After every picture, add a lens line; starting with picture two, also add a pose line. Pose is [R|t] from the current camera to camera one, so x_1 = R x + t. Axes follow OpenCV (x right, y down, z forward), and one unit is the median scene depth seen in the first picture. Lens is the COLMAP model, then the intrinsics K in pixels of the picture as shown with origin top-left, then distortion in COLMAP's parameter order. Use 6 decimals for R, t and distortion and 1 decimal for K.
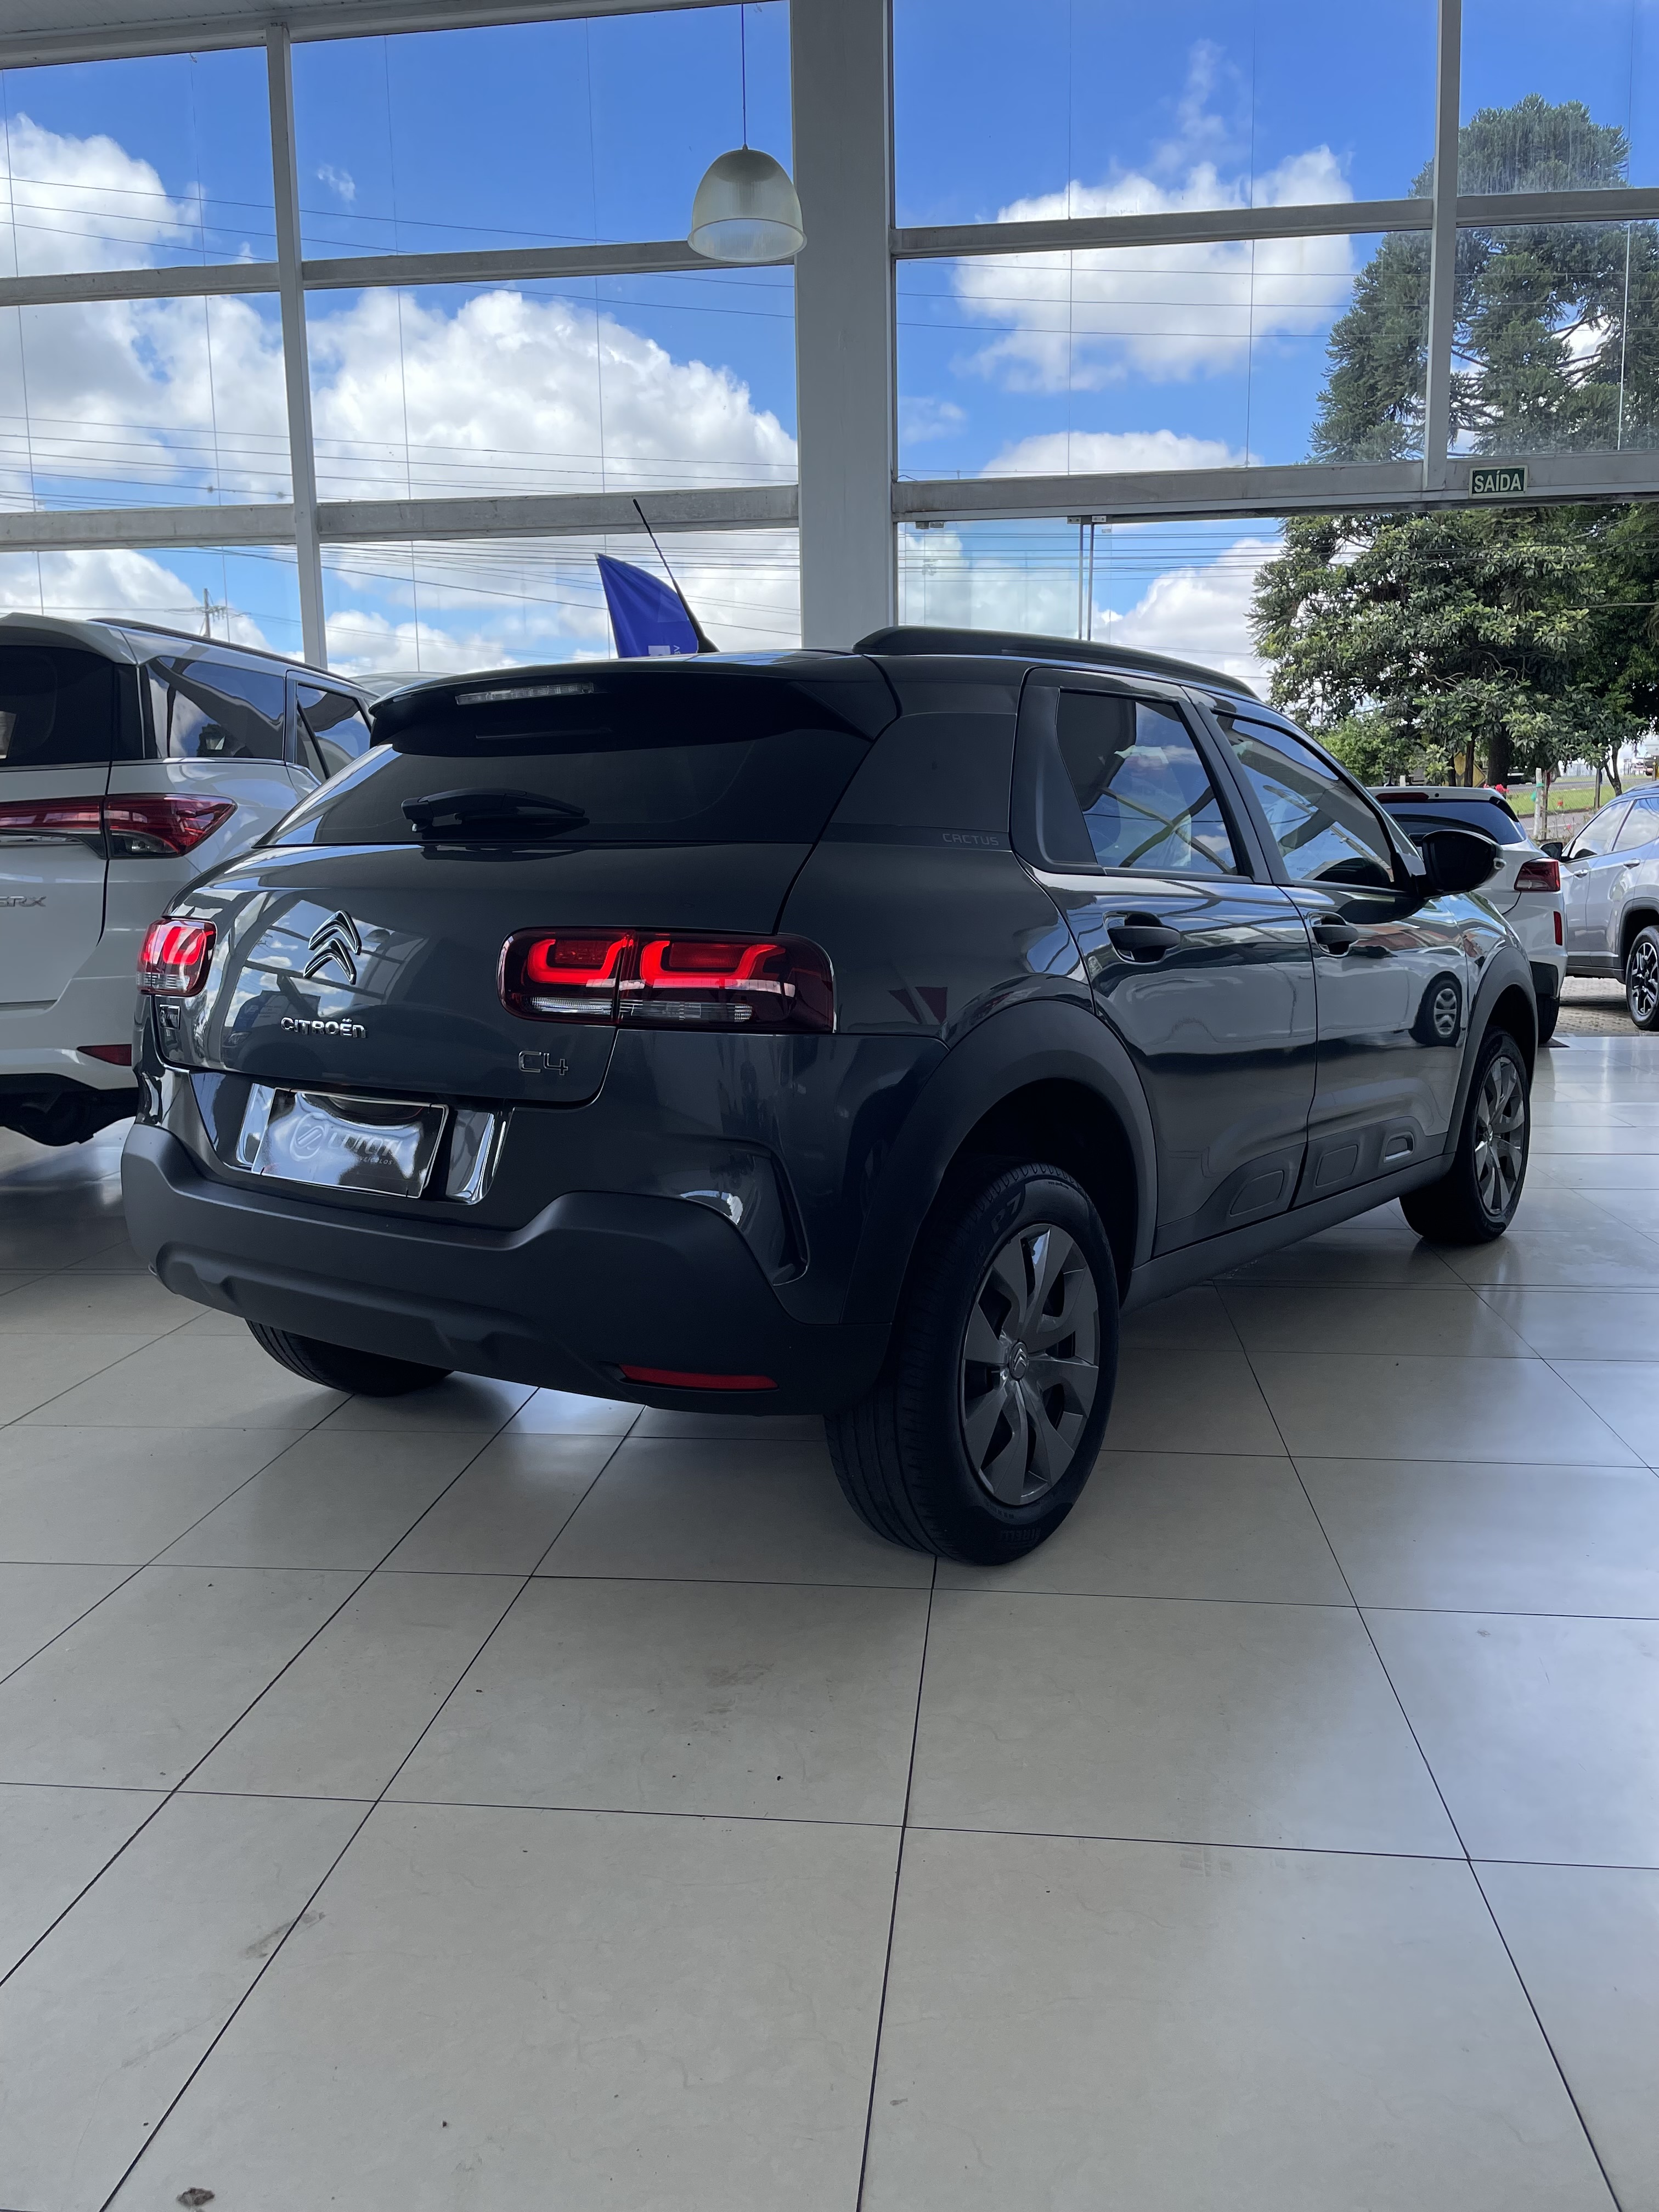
lens RADIAL K [[1653.0, 0, 836.2], [0, 1653.0, 1099.9], [0, 0, 1]] dist [0.051392, -0.041641]
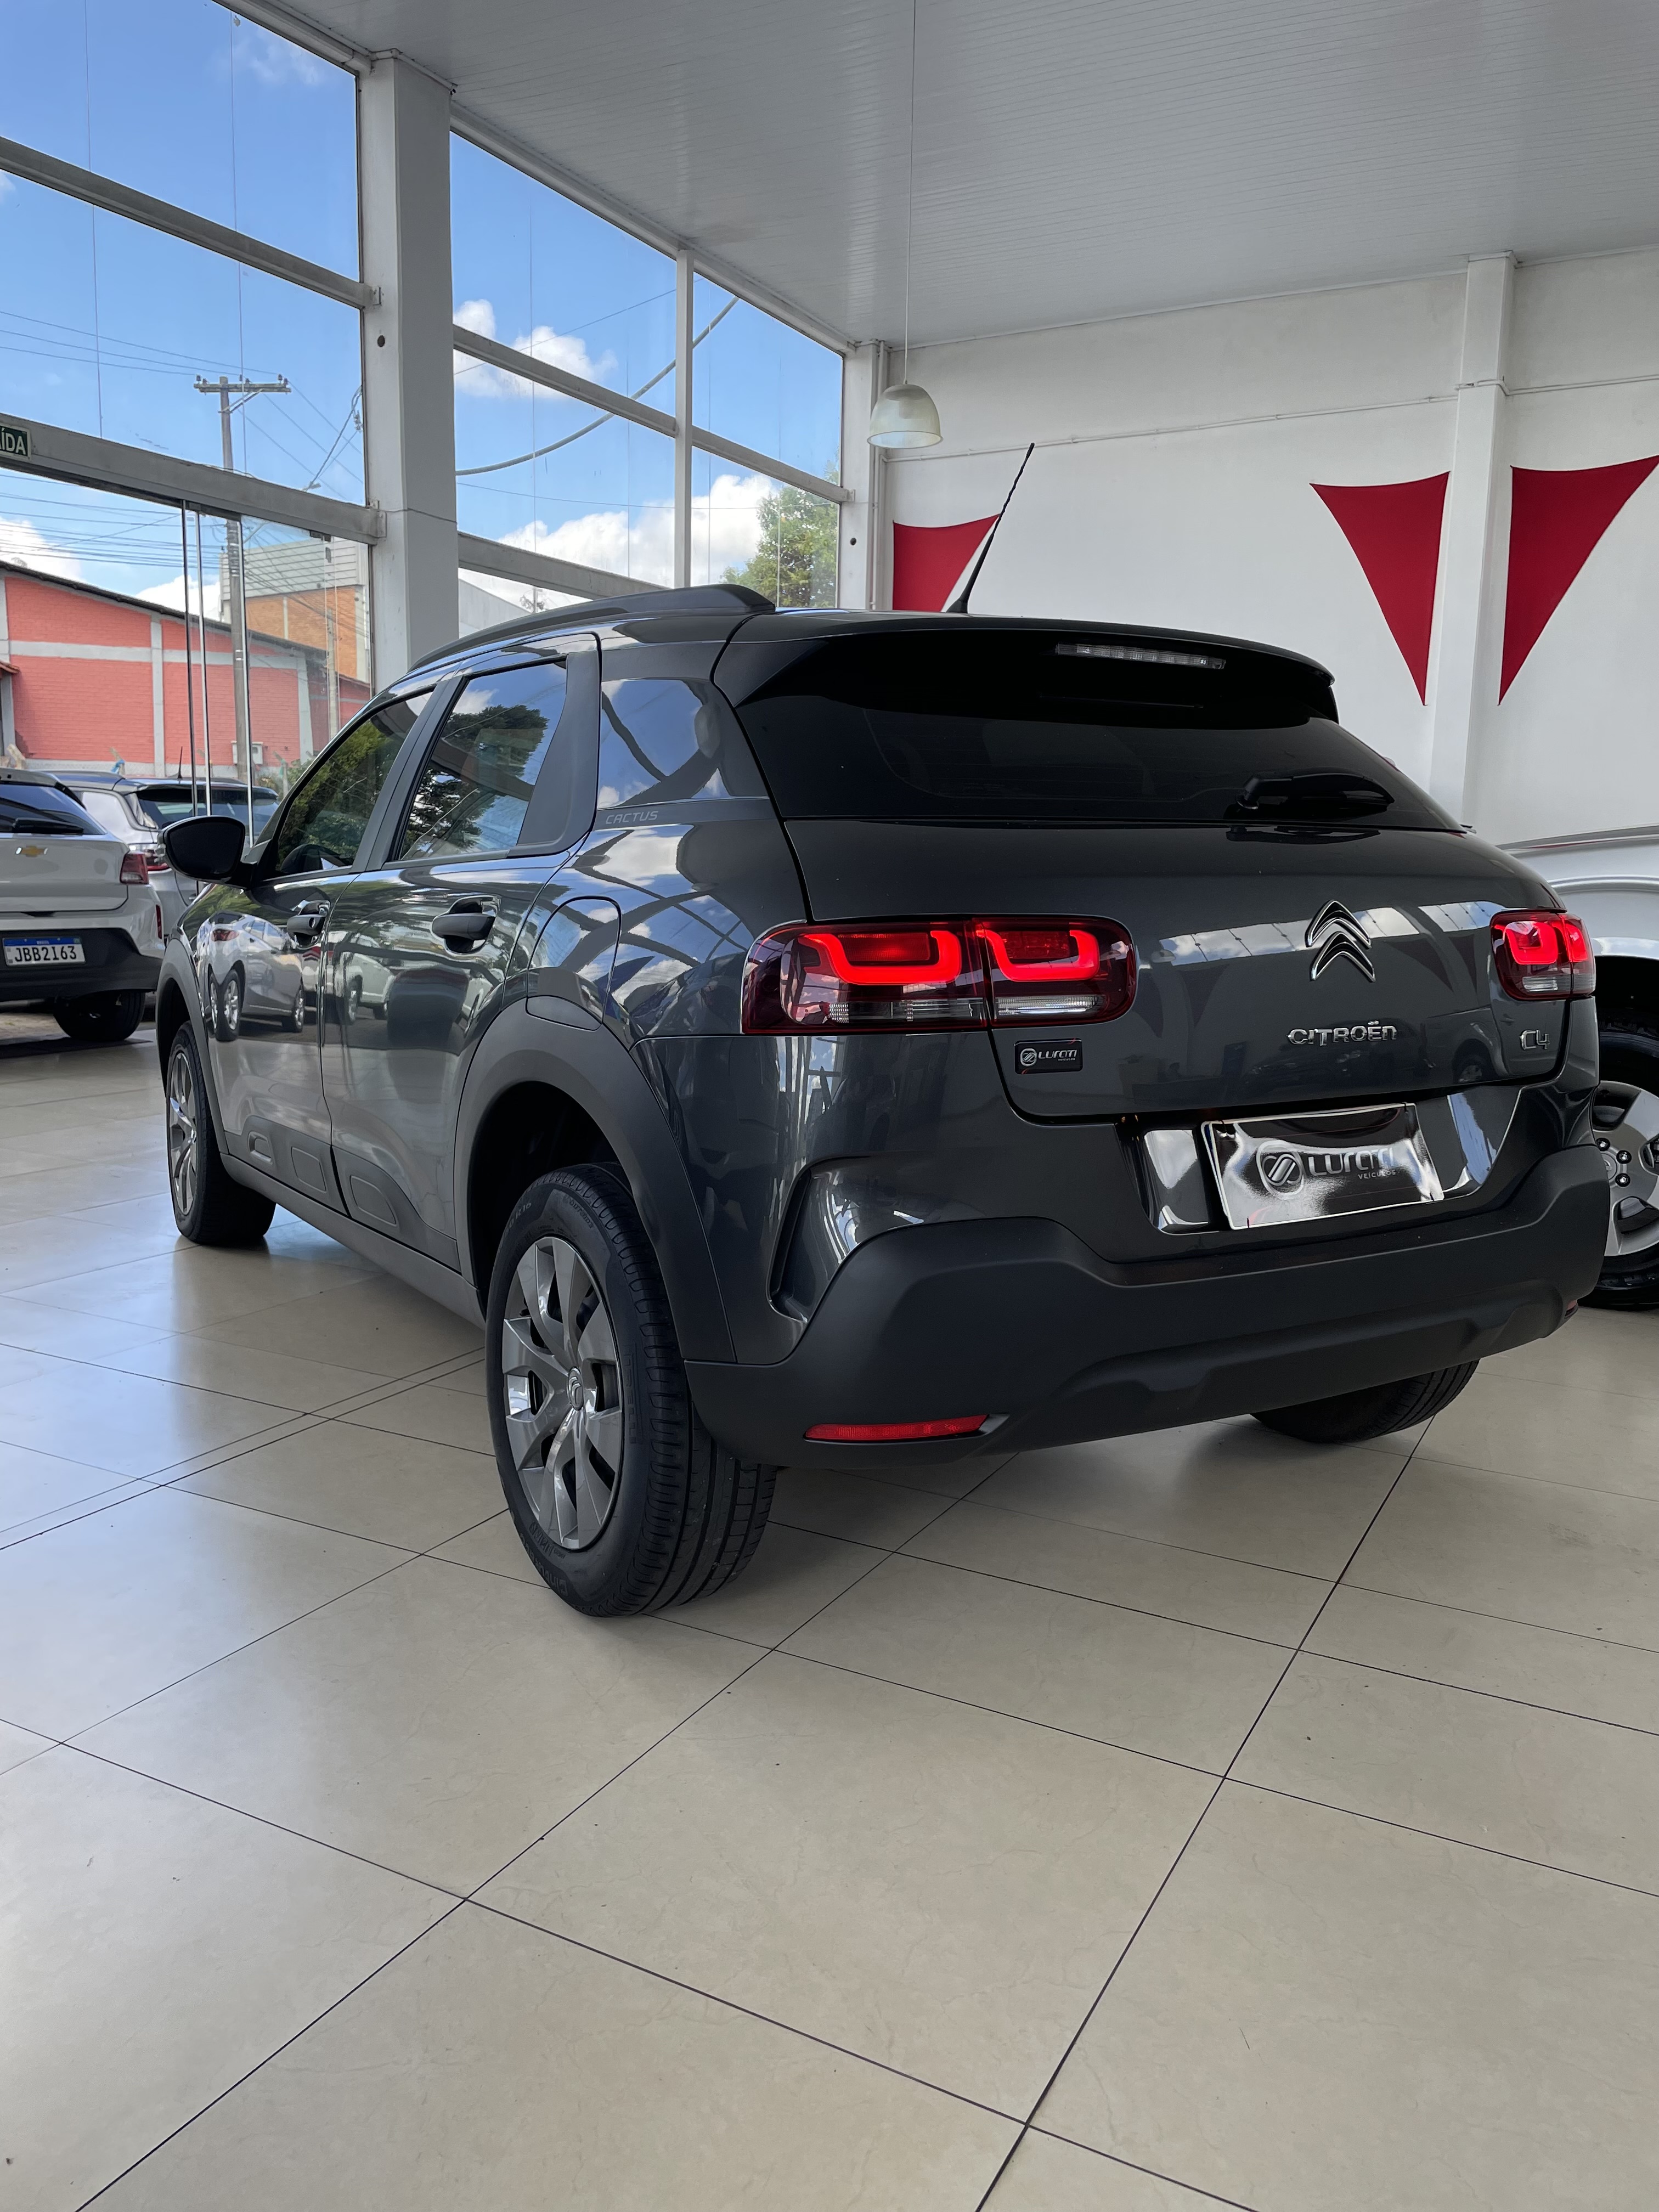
lens RADIAL K [[1653.0, 0, 833.7], [0, 1653.0, 1114.3], [0, 0, 1]] dist [0.051392, -0.041641]
pose [[0.381679, -0.122351, 0.916161, -1.127685], [0.112032, 0.990016, 0.085541, -0.099480], [-0.917480, 0.069990, 0.391575, 0.845972]]
